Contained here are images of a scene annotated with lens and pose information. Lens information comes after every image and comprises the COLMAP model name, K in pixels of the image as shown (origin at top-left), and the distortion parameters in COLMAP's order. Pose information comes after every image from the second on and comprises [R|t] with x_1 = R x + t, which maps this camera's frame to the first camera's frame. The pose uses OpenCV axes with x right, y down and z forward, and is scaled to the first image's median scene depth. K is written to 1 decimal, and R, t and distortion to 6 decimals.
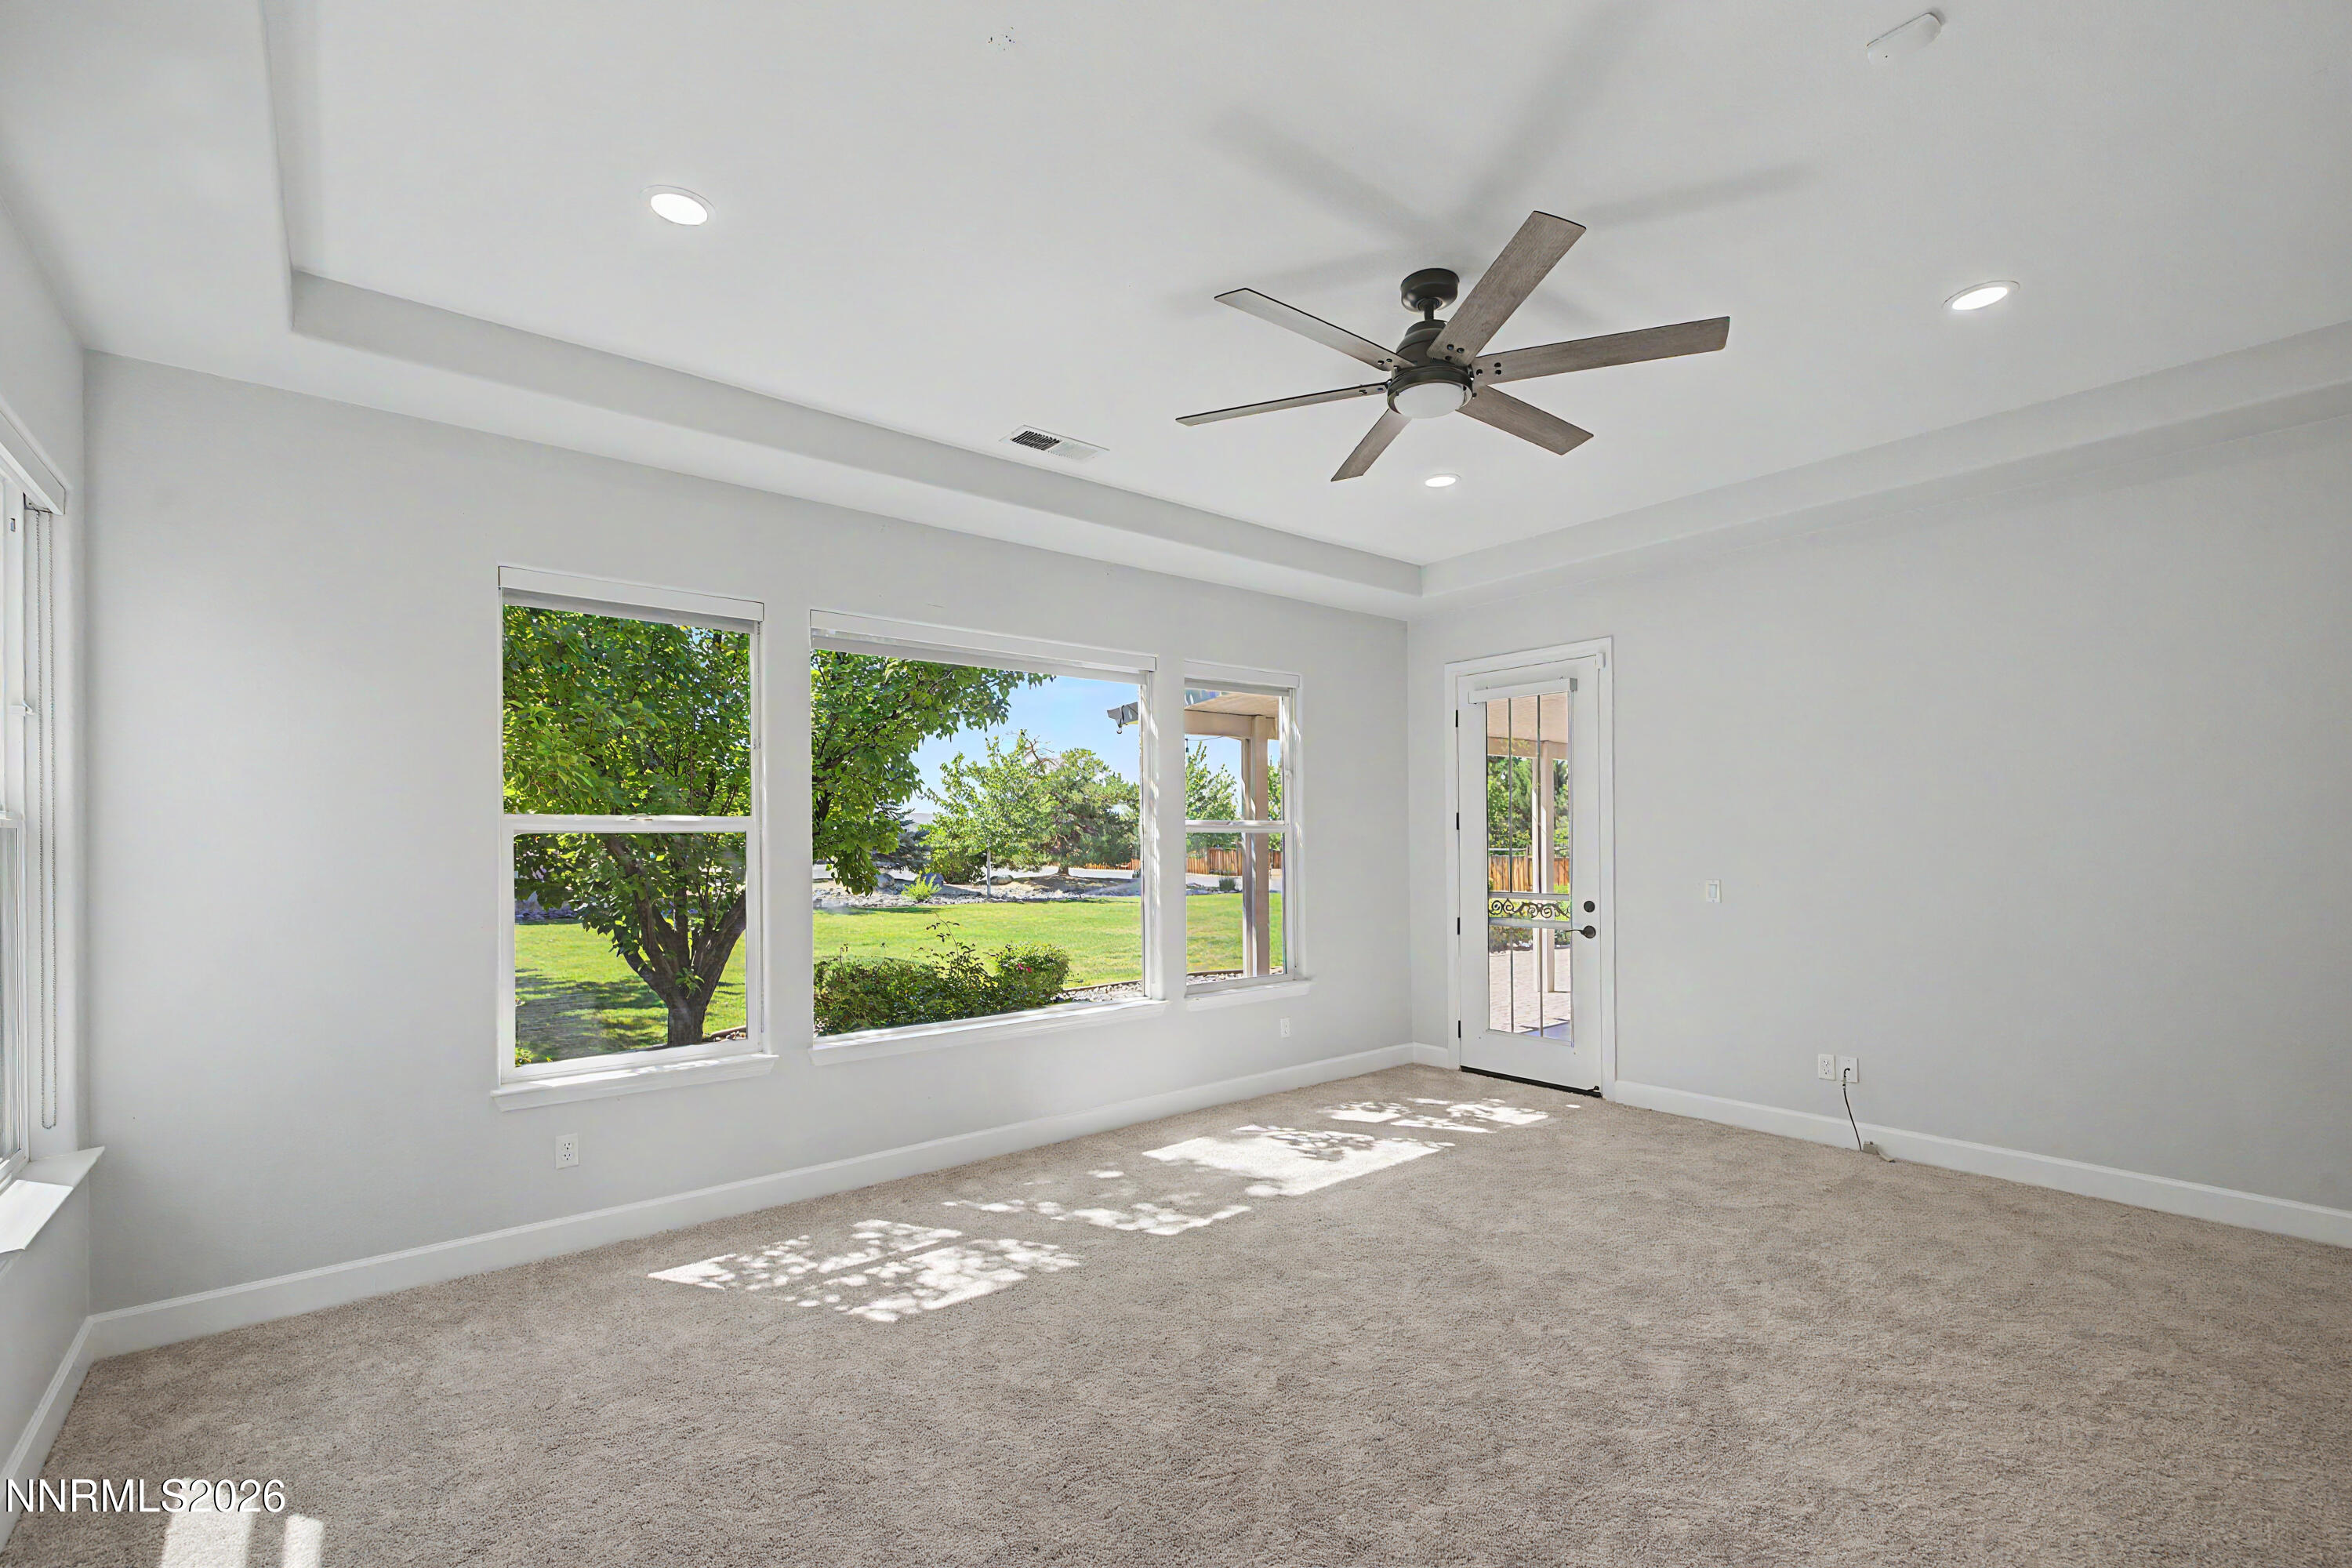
lens RADIAL K [[1028.7, 0, 1182.4], [0, 1028.7, 841.4], [0, 0, 1]] dist [0.004667, 0.000045]
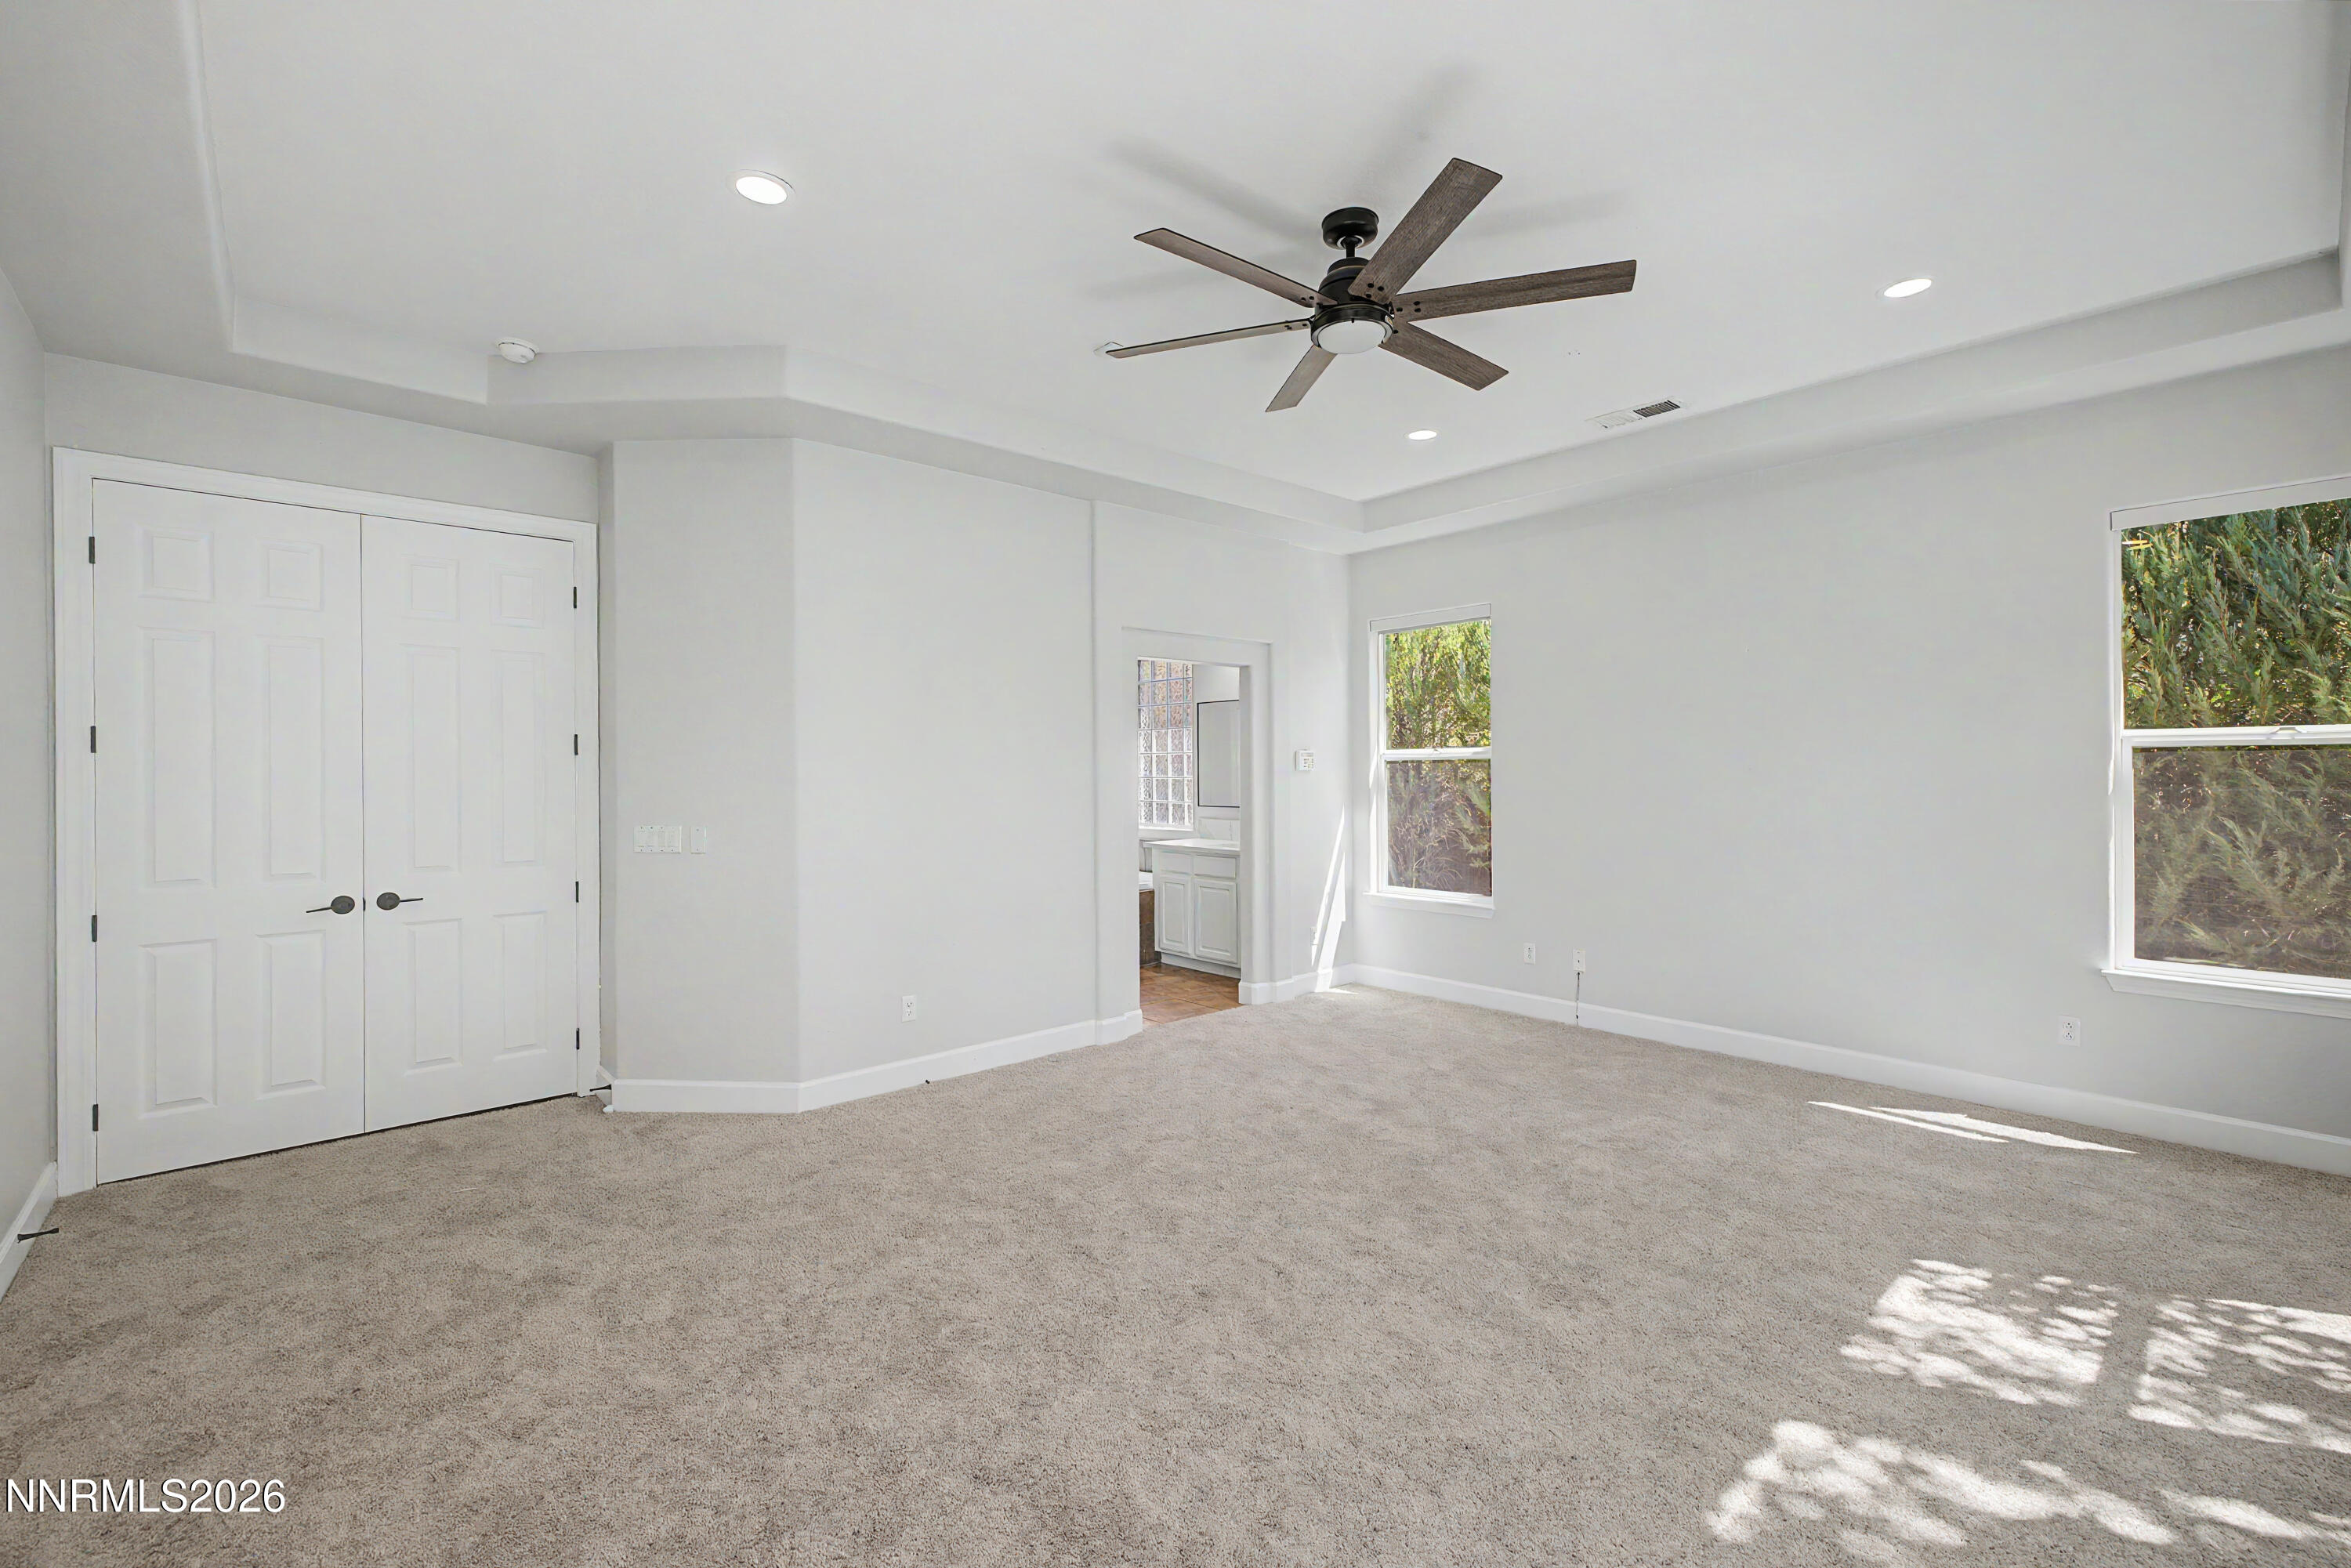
lens RADIAL K [[1029.7, 0, 1189.5], [0, 1029.7, 774.5], [0, 0, 1]] dist [0.016519, 0.000346]
pose [[-0.998751, 0.018795, -0.046292, 0.276750], [0.018410, 0.999793, 0.008719, -0.003004], [0.046446, 0.007856, -0.998890, 1.252019]]
